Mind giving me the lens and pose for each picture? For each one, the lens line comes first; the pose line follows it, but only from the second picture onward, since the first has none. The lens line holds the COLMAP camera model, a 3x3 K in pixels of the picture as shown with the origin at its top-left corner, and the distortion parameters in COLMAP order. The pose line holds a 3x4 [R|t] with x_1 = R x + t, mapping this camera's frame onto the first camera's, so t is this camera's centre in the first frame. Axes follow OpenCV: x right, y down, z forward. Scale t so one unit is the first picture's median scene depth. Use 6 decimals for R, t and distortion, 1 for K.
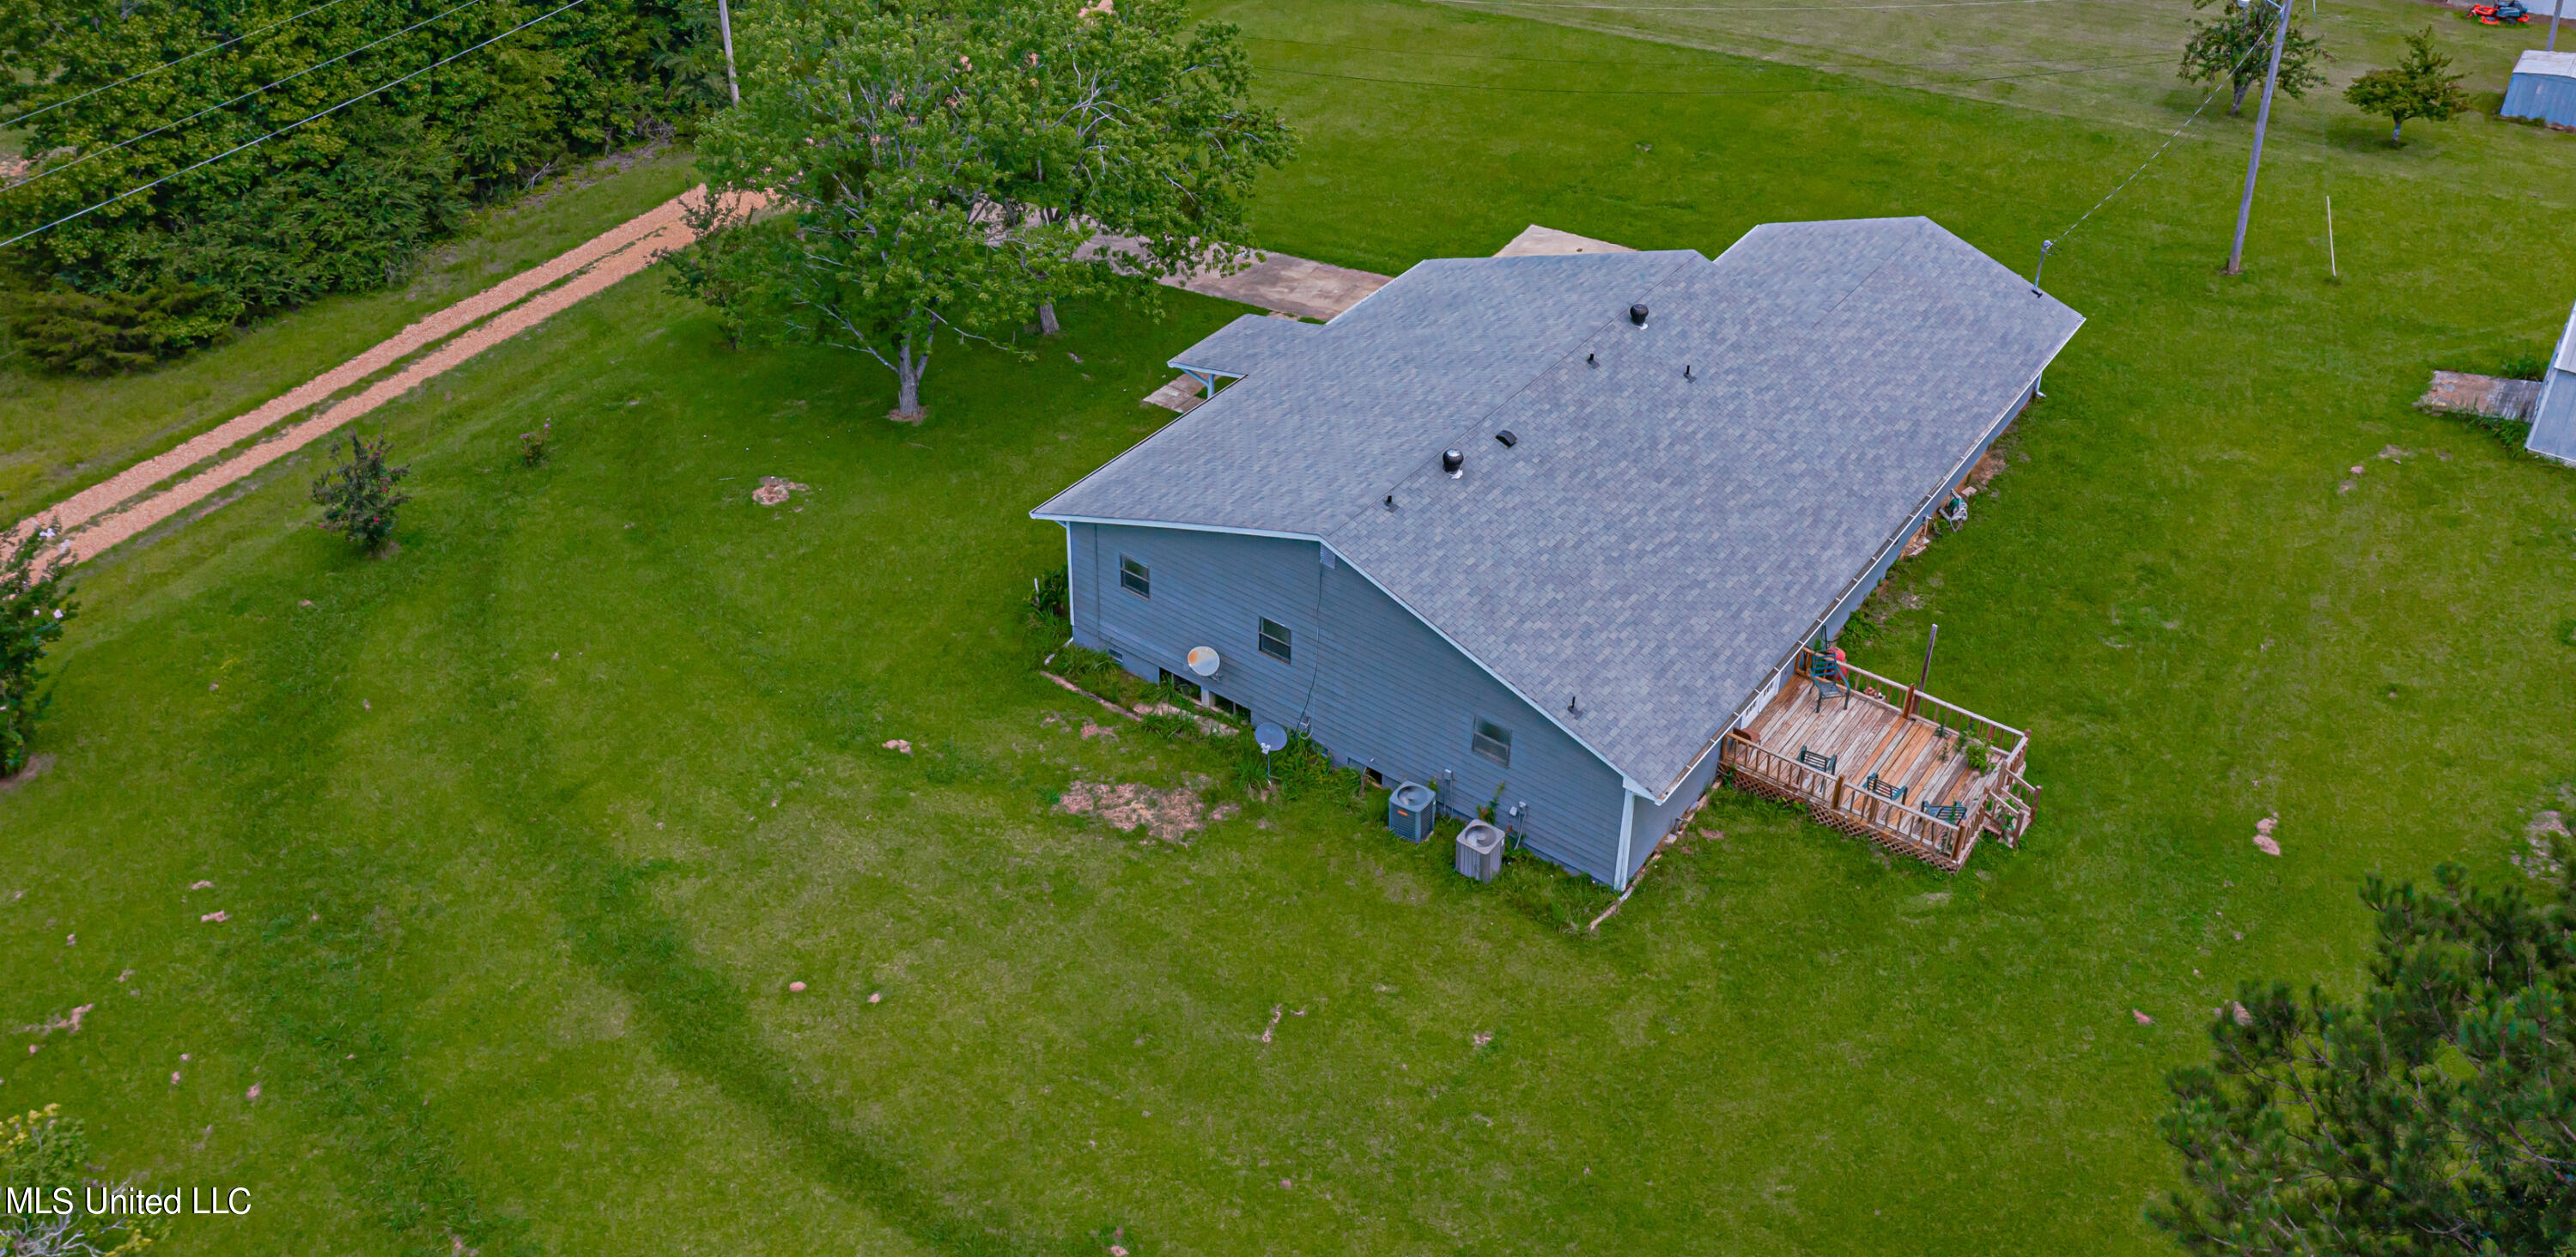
lens RADIAL K [[2032.5, 0, 1288.0], [0, 2032.5, 628.5], [0, 0, 1]] dist [0.007659, -0.002015]
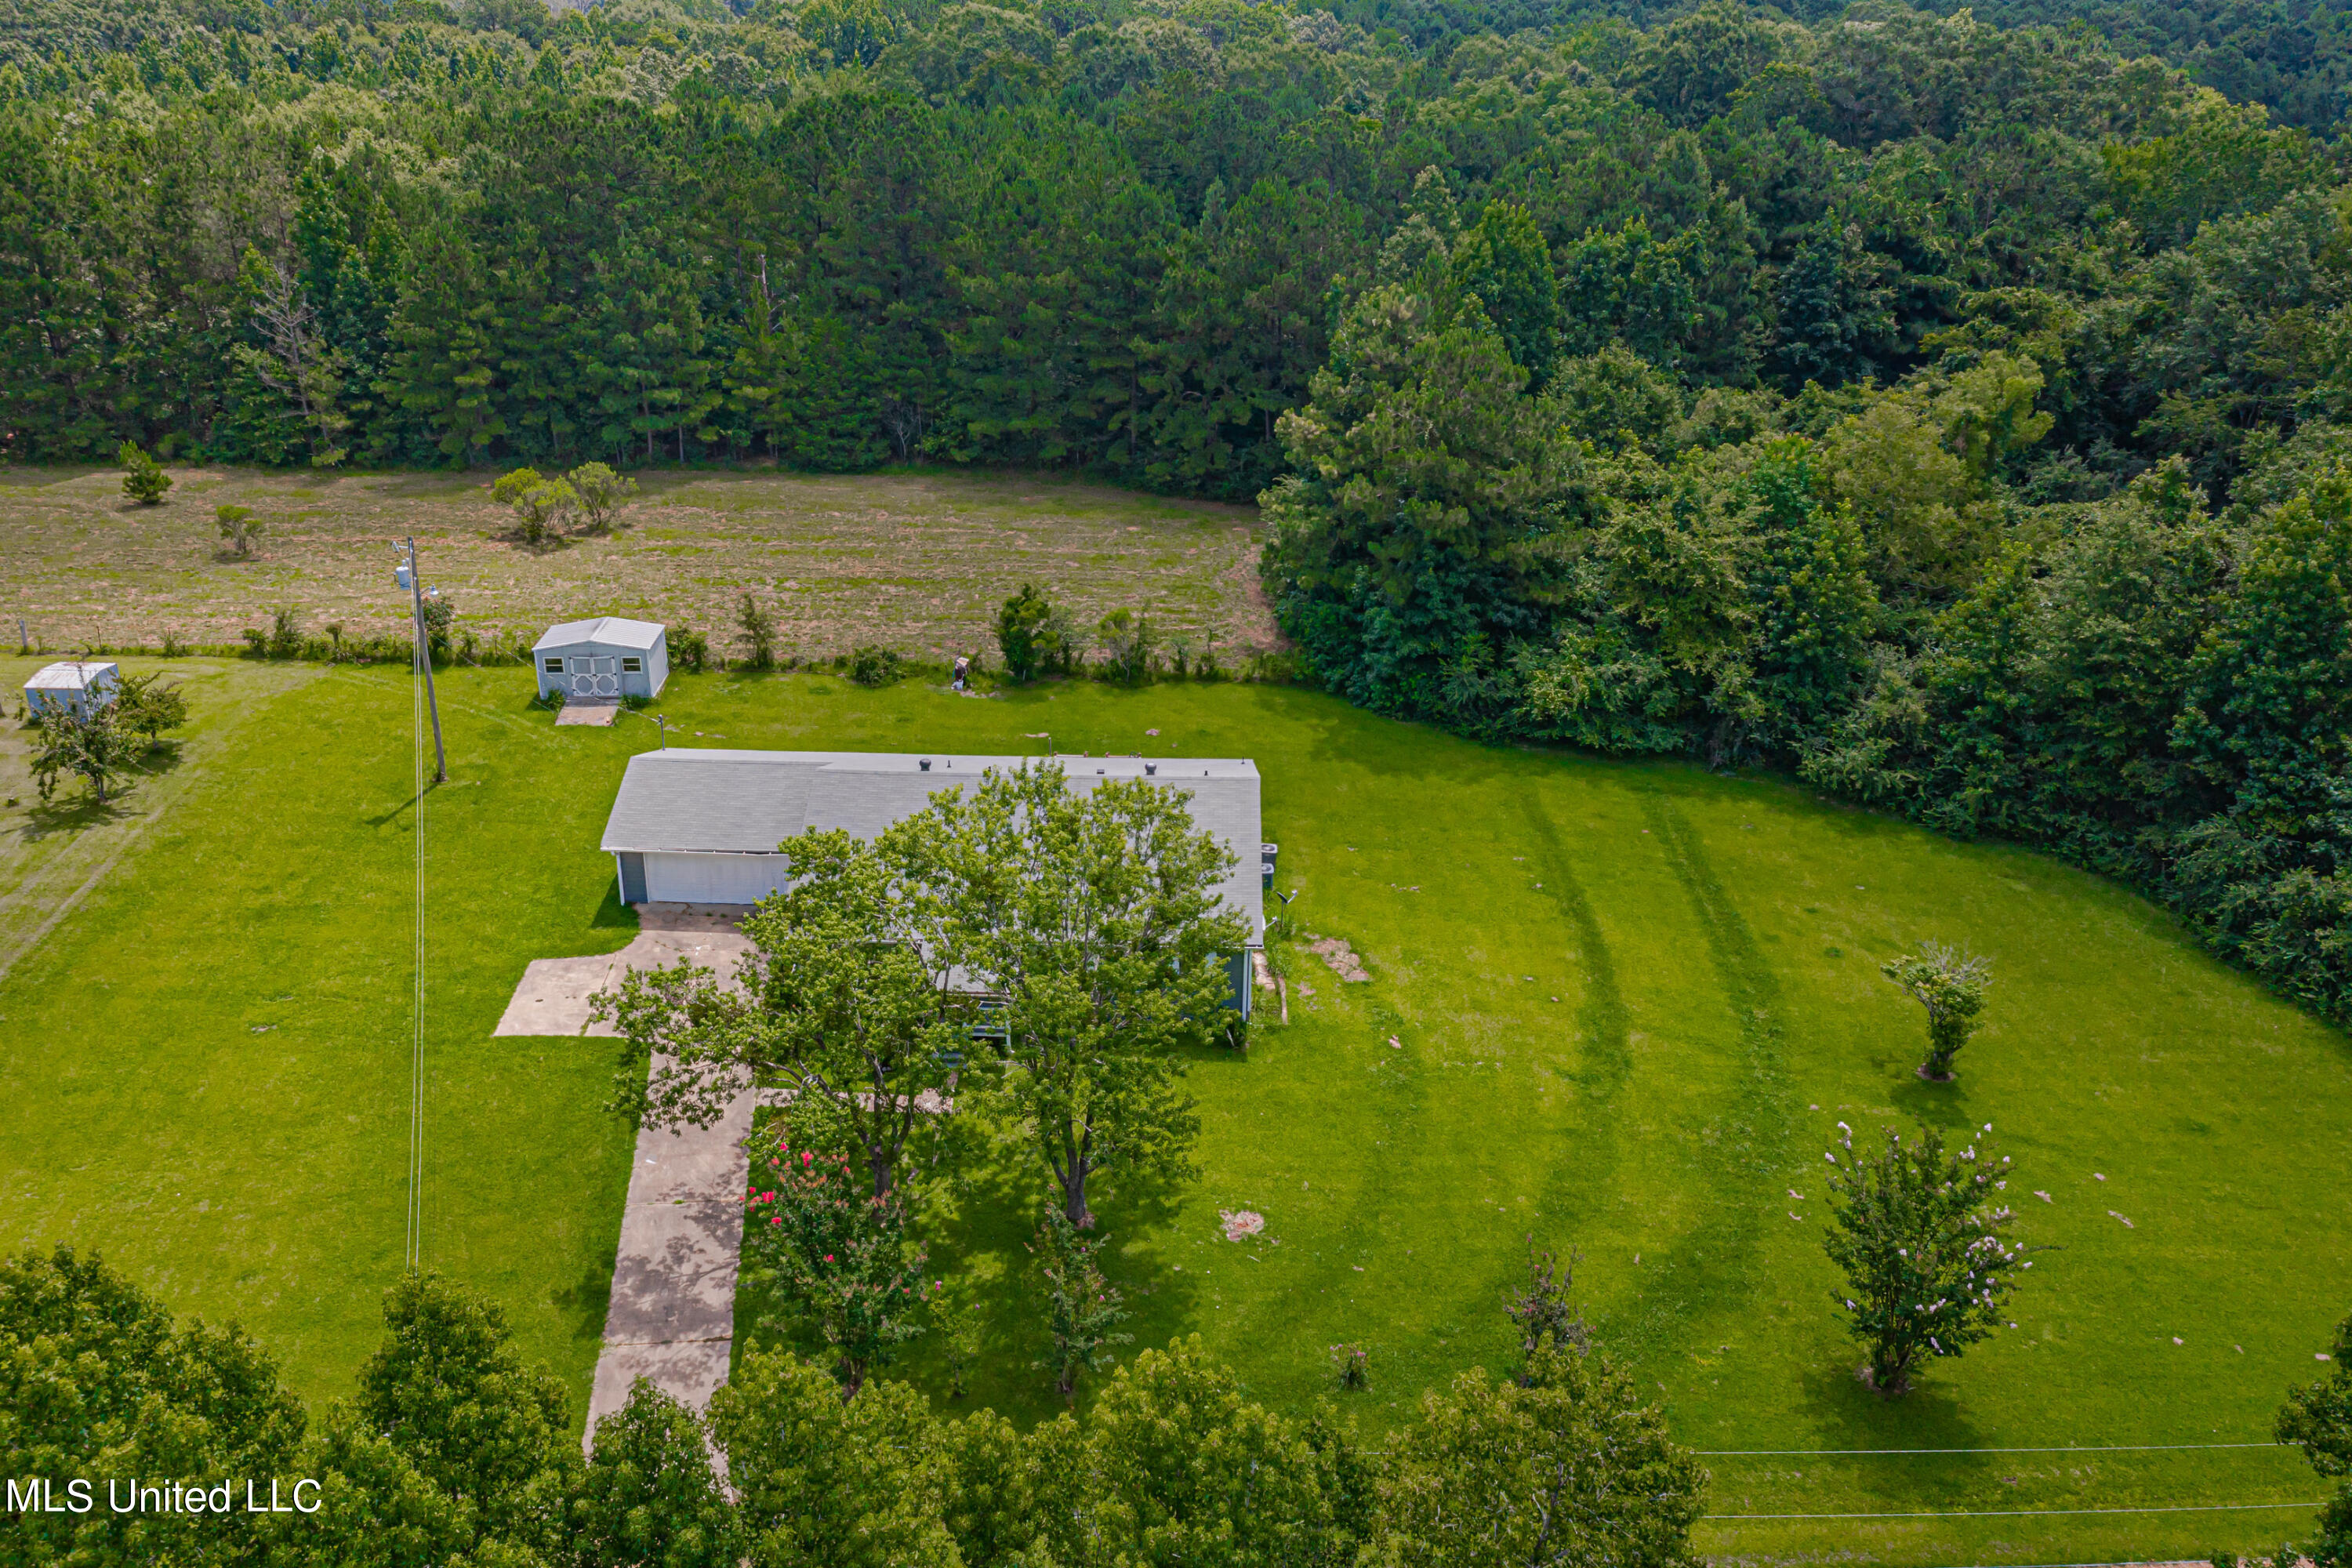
lens RADIAL K [[1930.0, 0, 1176.0], [0, 1930.0, 784.0], [0, 0, 1]] dist [0.039795, -0.004253]
pose [[-0.593750, -0.347861, 0.725571, -1.153307], [0.450868, 0.603043, 0.658071, -1.173412], [-0.666467, 0.717867, -0.201218, 1.321063]]
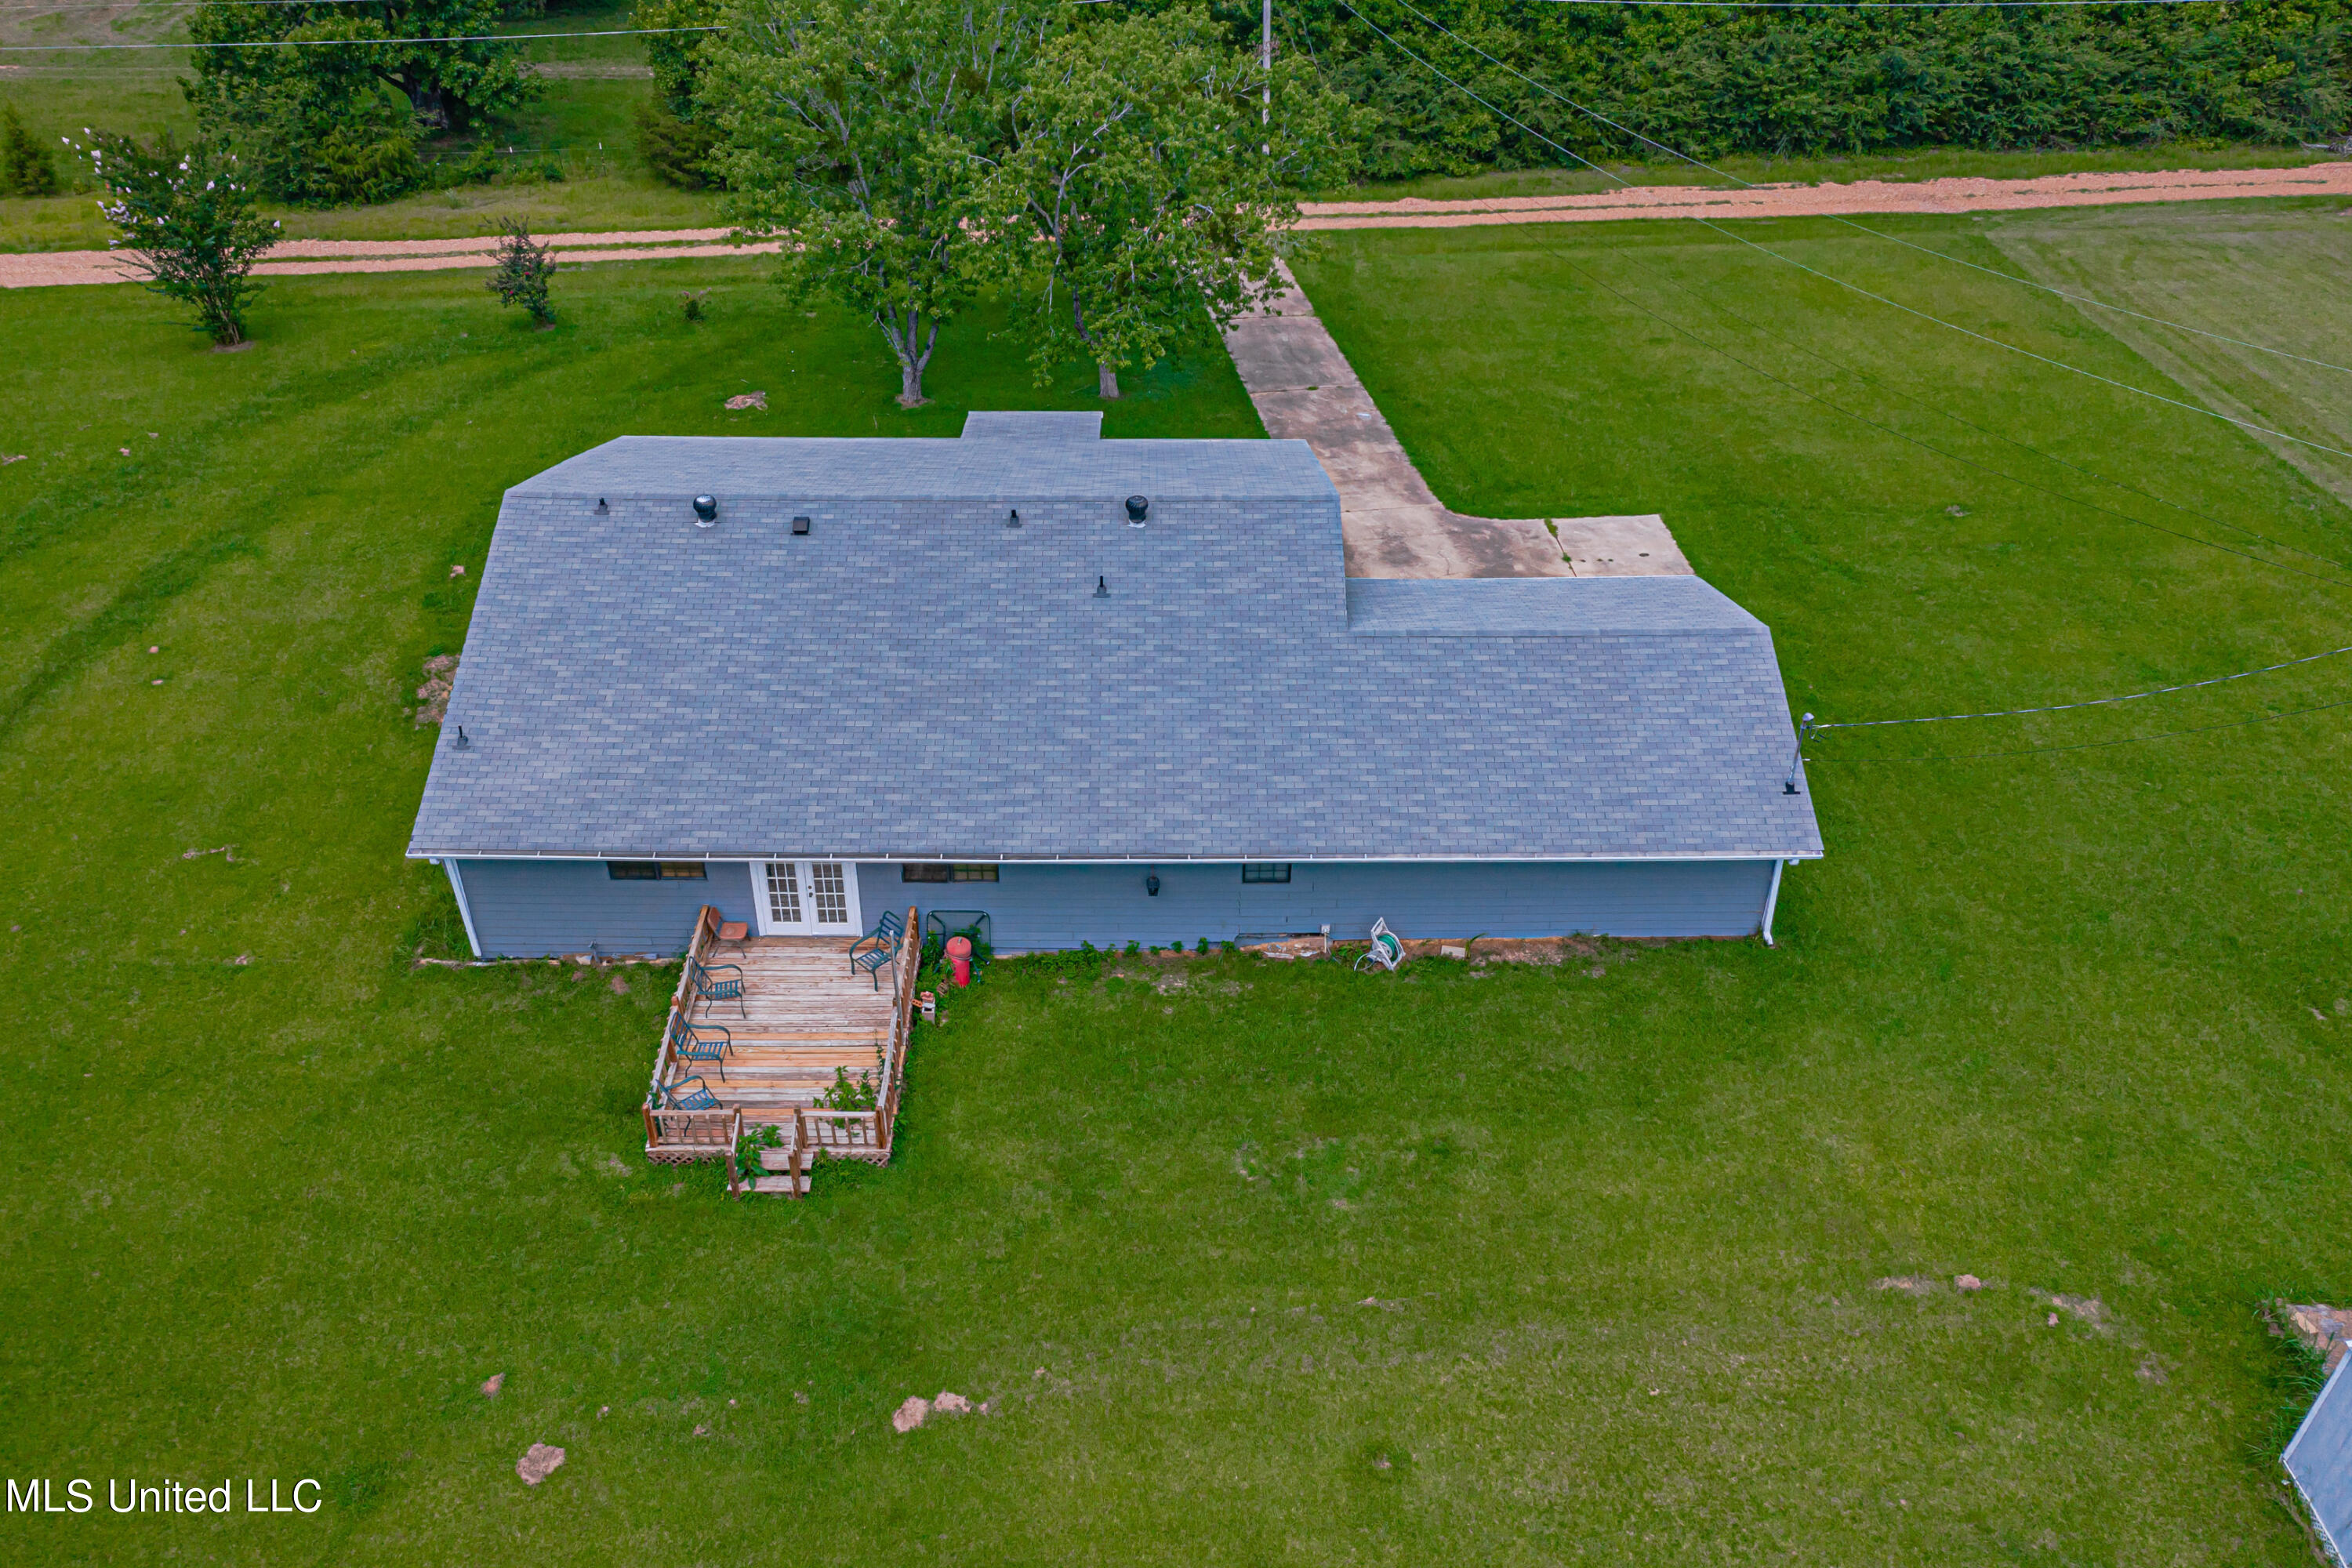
lens RADIAL K [[1930.0, 0, 1176.0], [0, 1930.0, 784.0], [0, 0, 1]] dist [0.039795, -0.004253]
pose [[0.588038, 0.464180, -0.662381, 0.847951], [-0.472898, 0.861686, 0.184026, -0.237350], [0.656186, 0.205024, 0.726213, 0.518327]]
